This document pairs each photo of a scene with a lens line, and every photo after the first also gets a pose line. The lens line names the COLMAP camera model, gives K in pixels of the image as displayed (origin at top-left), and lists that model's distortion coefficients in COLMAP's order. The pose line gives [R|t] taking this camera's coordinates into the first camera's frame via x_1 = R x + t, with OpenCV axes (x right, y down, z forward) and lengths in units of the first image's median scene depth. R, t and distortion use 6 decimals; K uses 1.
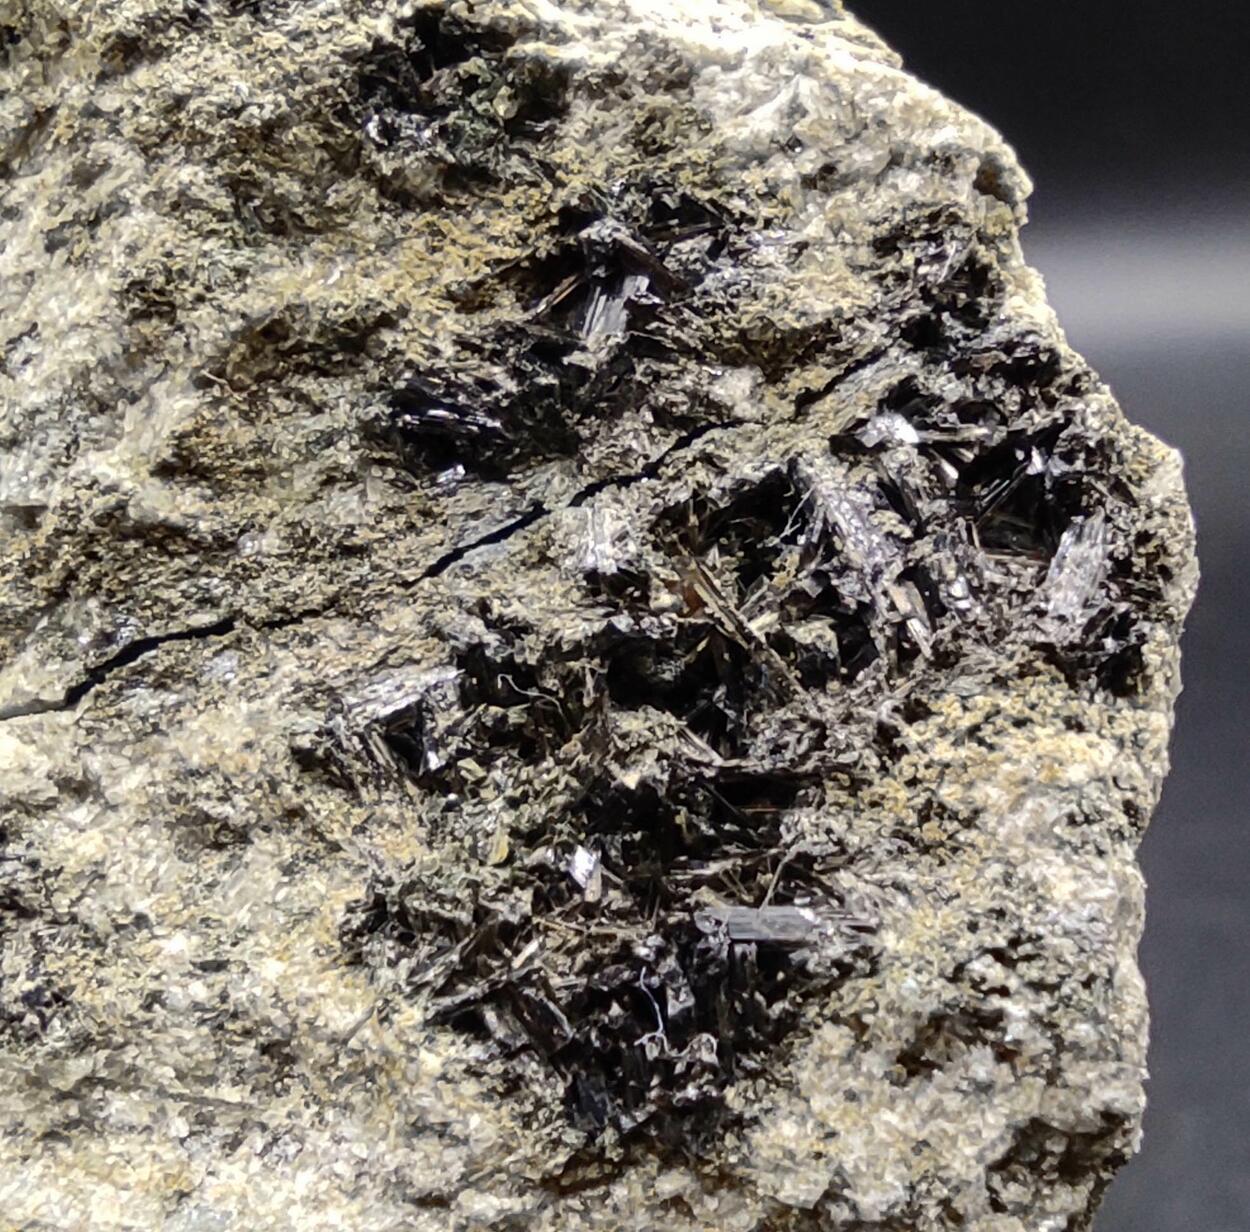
lens RADIAL K [[1936.7, 0, 626.8], [0, 1936.7, 615.7], [0, 0, 1]] dist [0.048198, 0.000000]
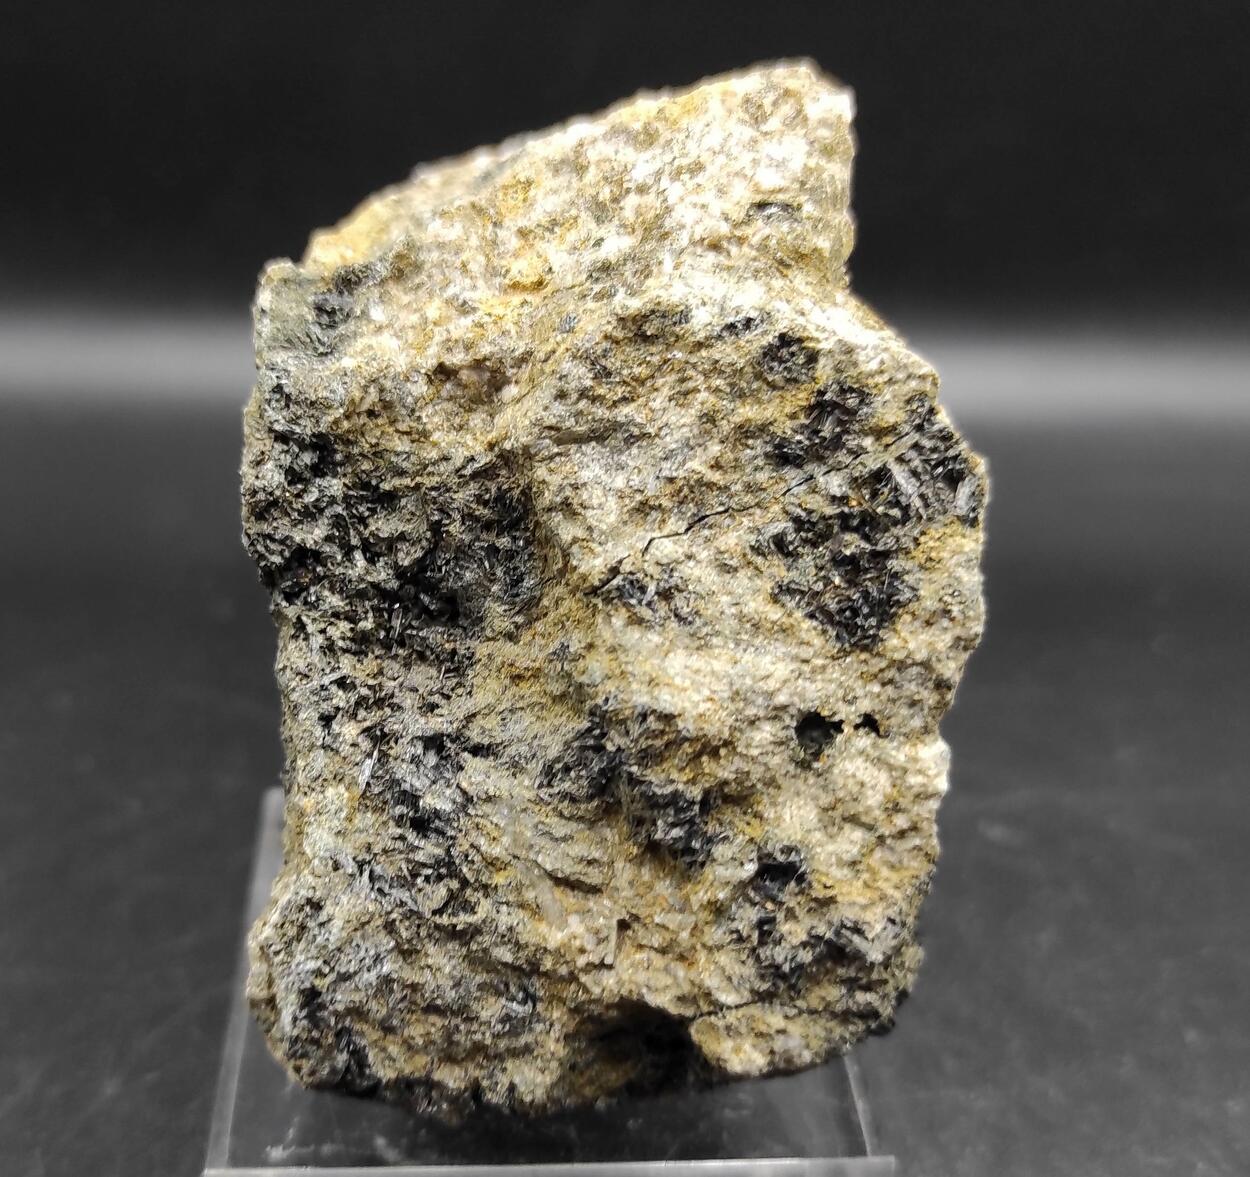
lens RADIAL K [[1044.1, 0, 621.4], [0, 1044.1, 598.6], [0, 0, 1]] dist [-0.032361, -0.006025]
pose [[0.995546, -0.015734, 0.092951, -0.589634], [0.005298, 0.993754, 0.111471, -0.049848], [-0.094124, -0.110482, 0.989411, -0.901221]]
